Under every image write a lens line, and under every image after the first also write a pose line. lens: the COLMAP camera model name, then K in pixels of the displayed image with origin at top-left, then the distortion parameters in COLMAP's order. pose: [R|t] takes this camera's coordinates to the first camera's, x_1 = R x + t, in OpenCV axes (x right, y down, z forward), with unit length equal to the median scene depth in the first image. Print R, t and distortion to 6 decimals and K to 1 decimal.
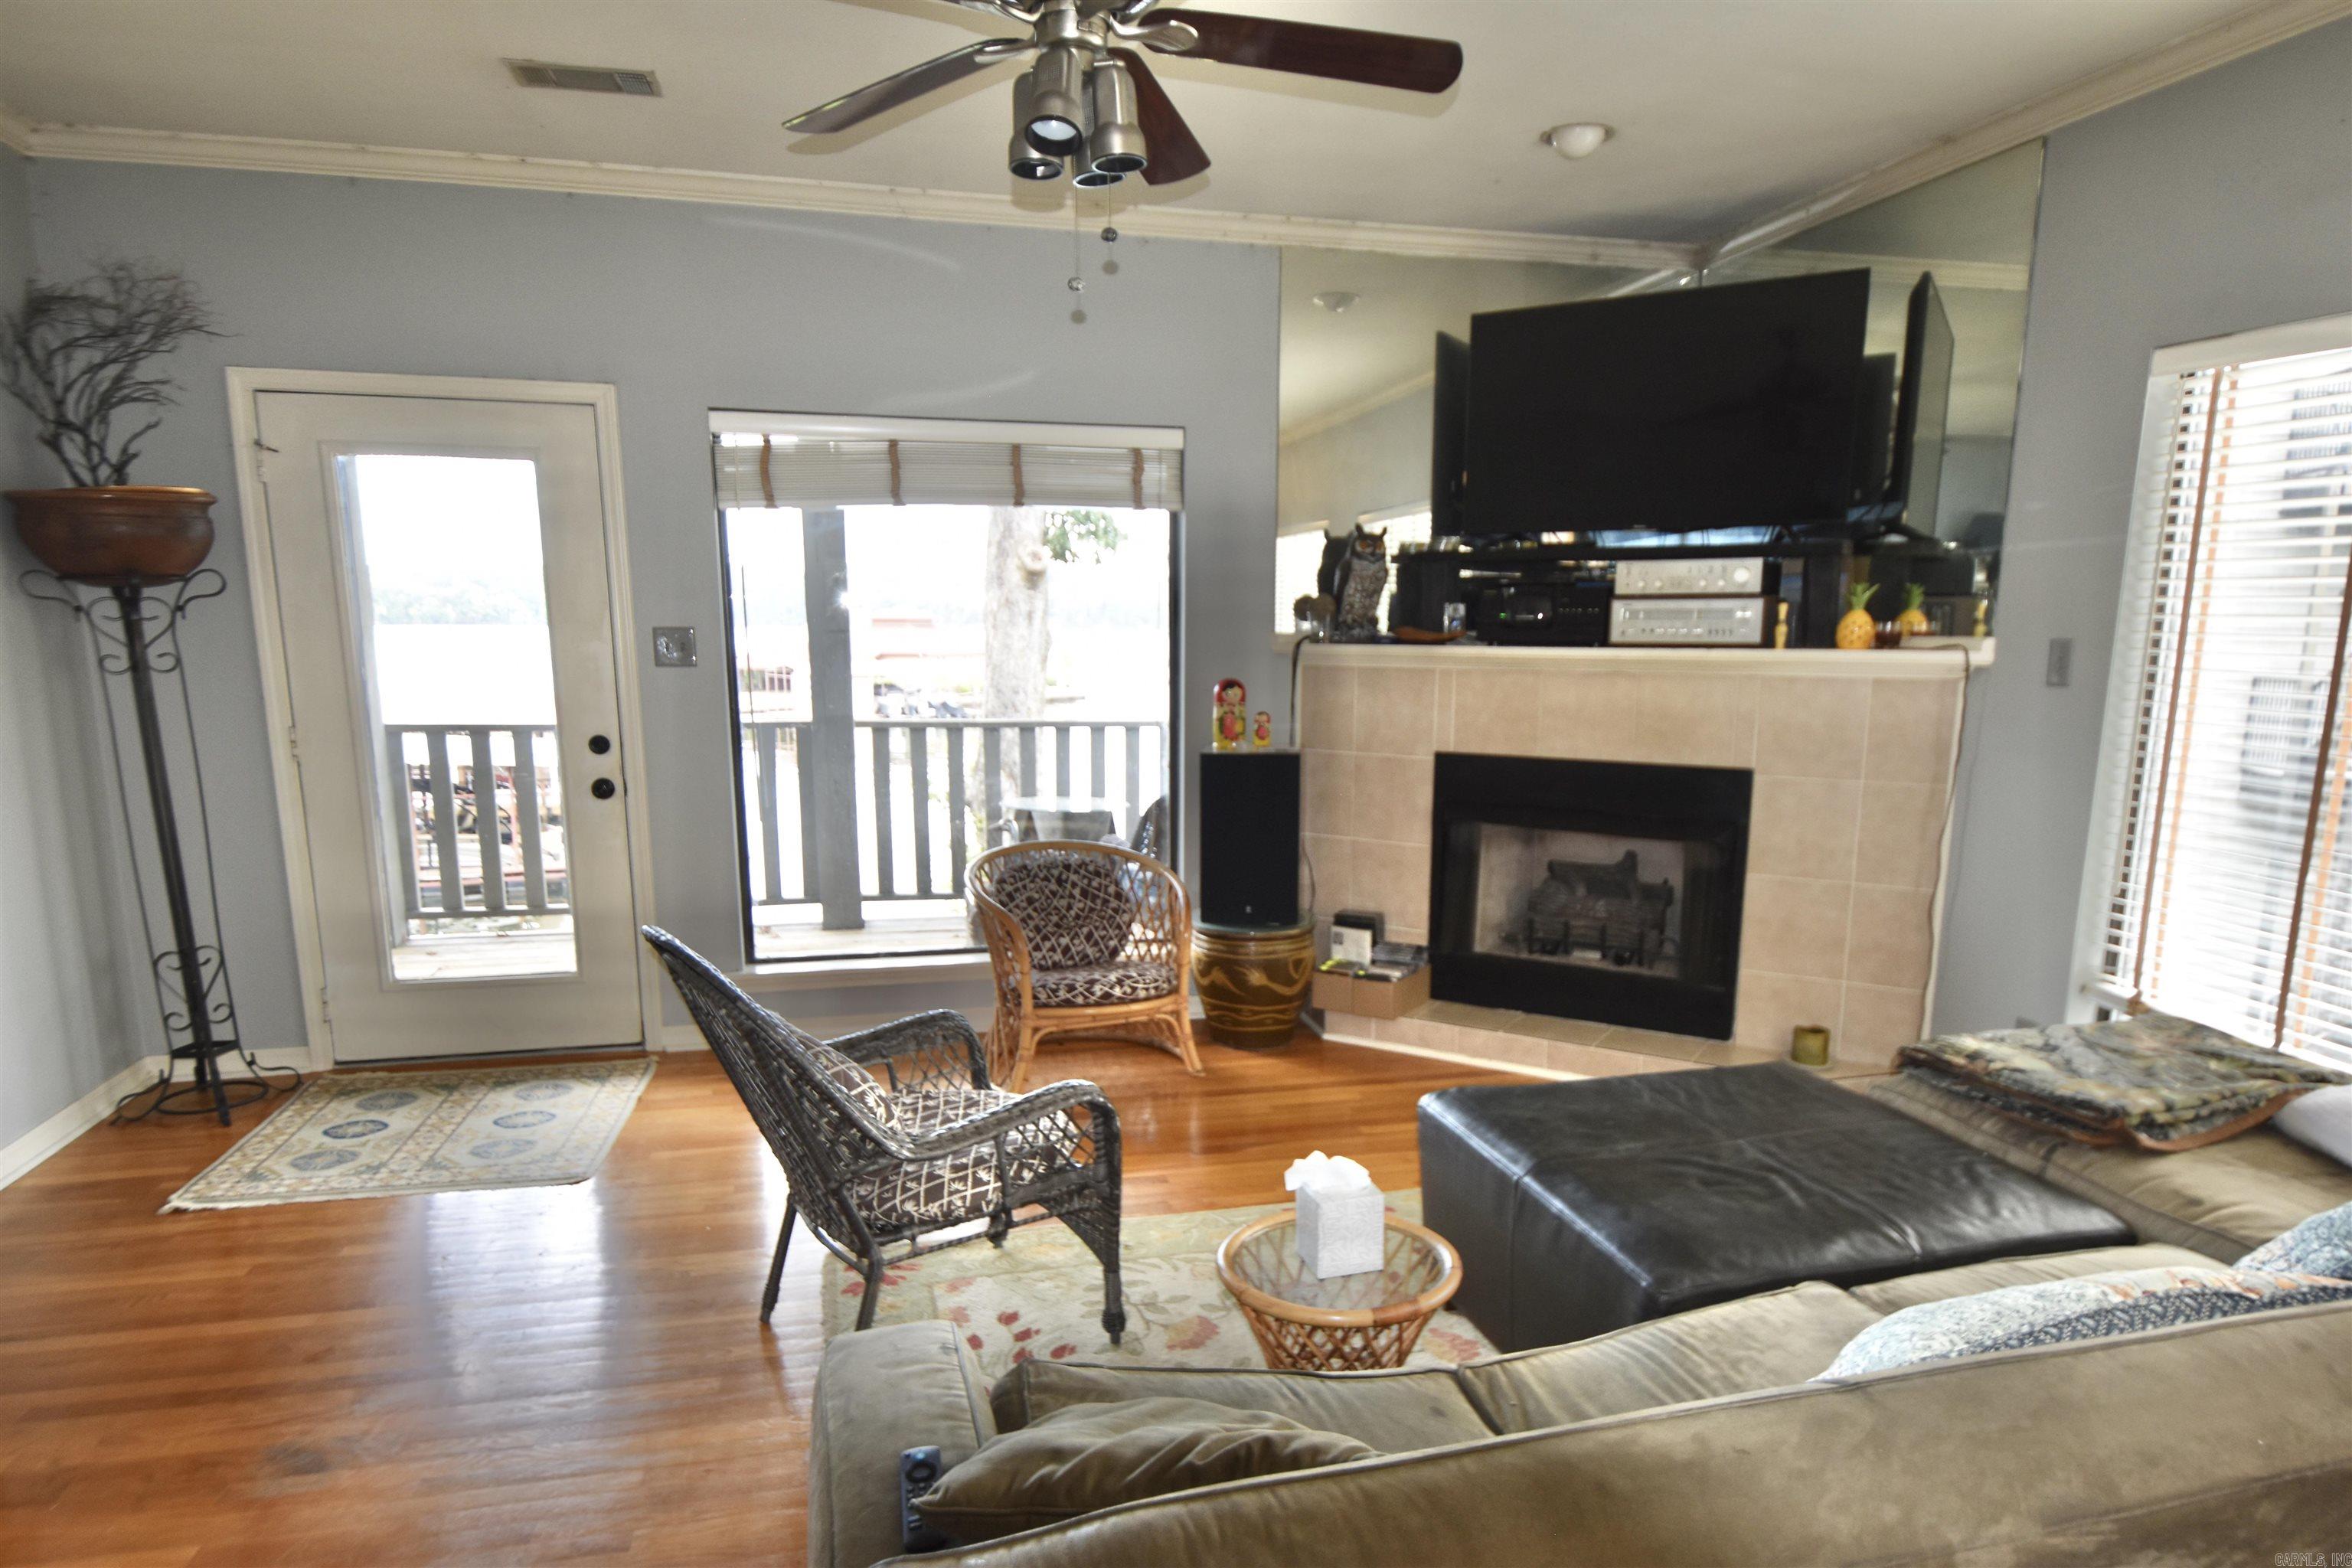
lens RADIAL K [[1402.2, 0, 1192.3], [0, 1402.2, 883.2], [0, 0, 1]] dist [0.028527, -0.023396]
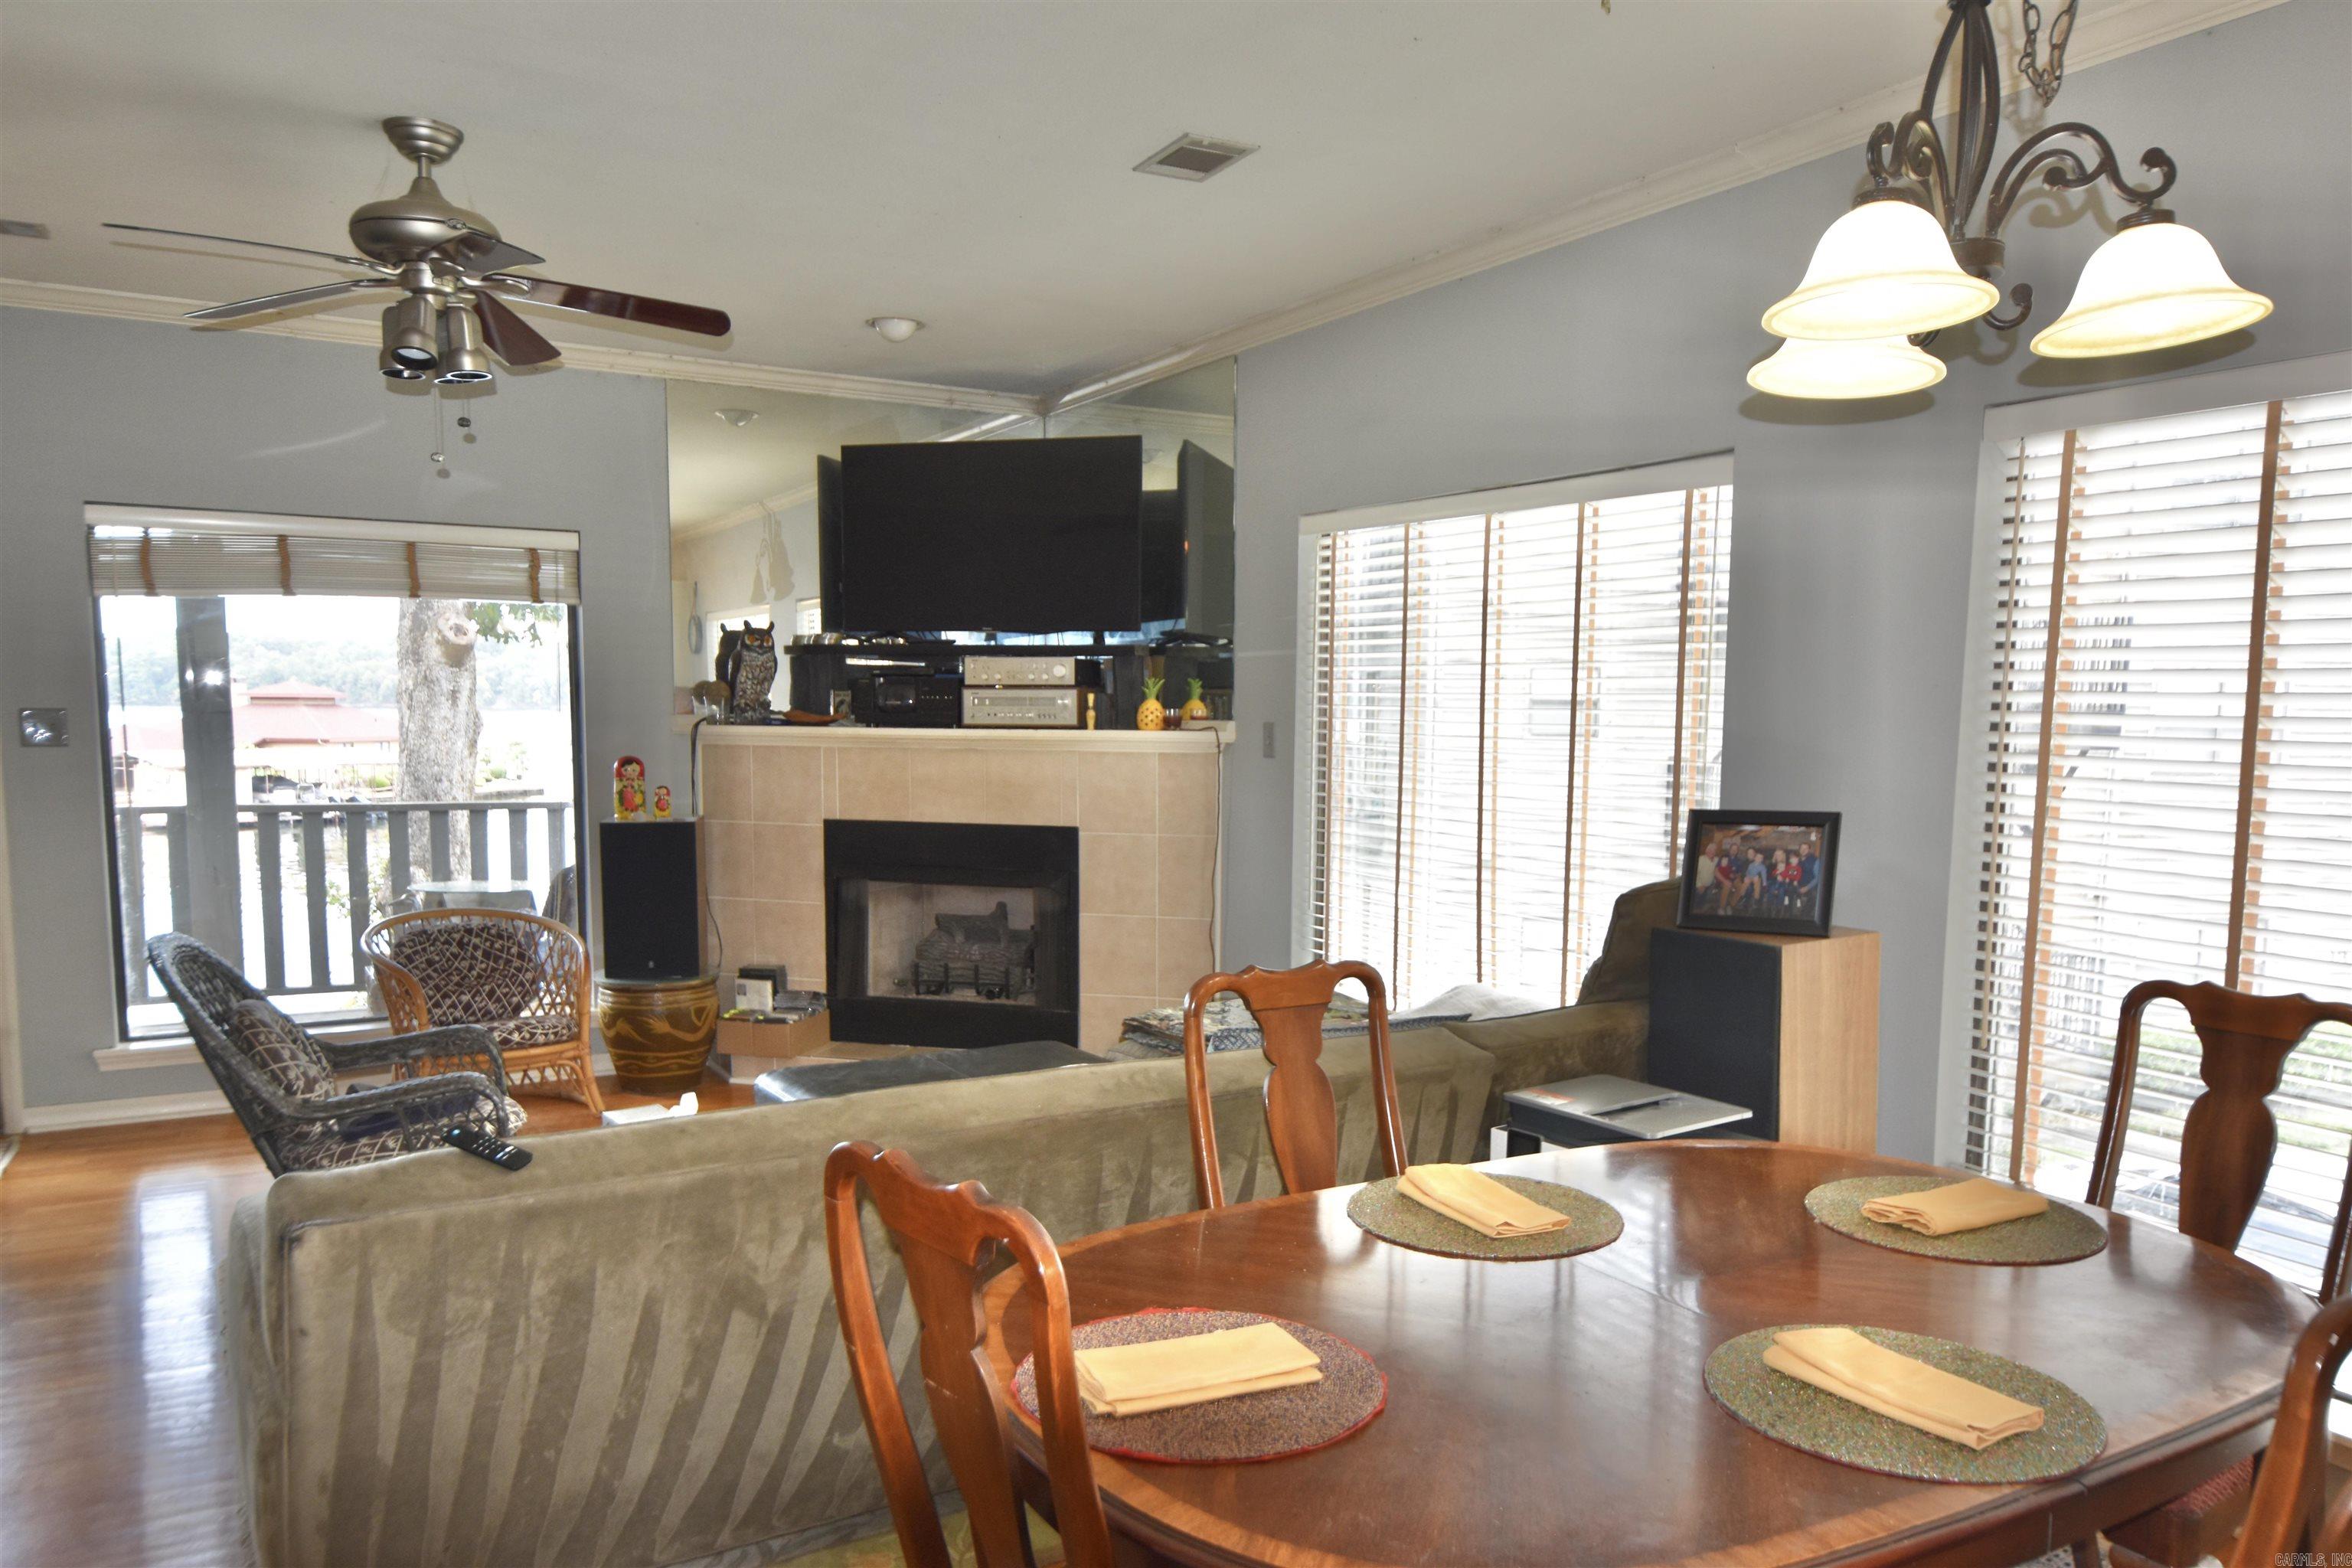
lens RADIAL K [[1609.7, 0, 1181.7], [0, 1609.7, 863.0], [0, 0, 1]] dist [0.034894, -0.029356]
pose [[0.955742, -0.025209, 0.293126, 0.067120], [0.050065, 0.995726, -0.077607, 0.057601], [-0.289916, 0.088848, 0.952919, -0.324448]]
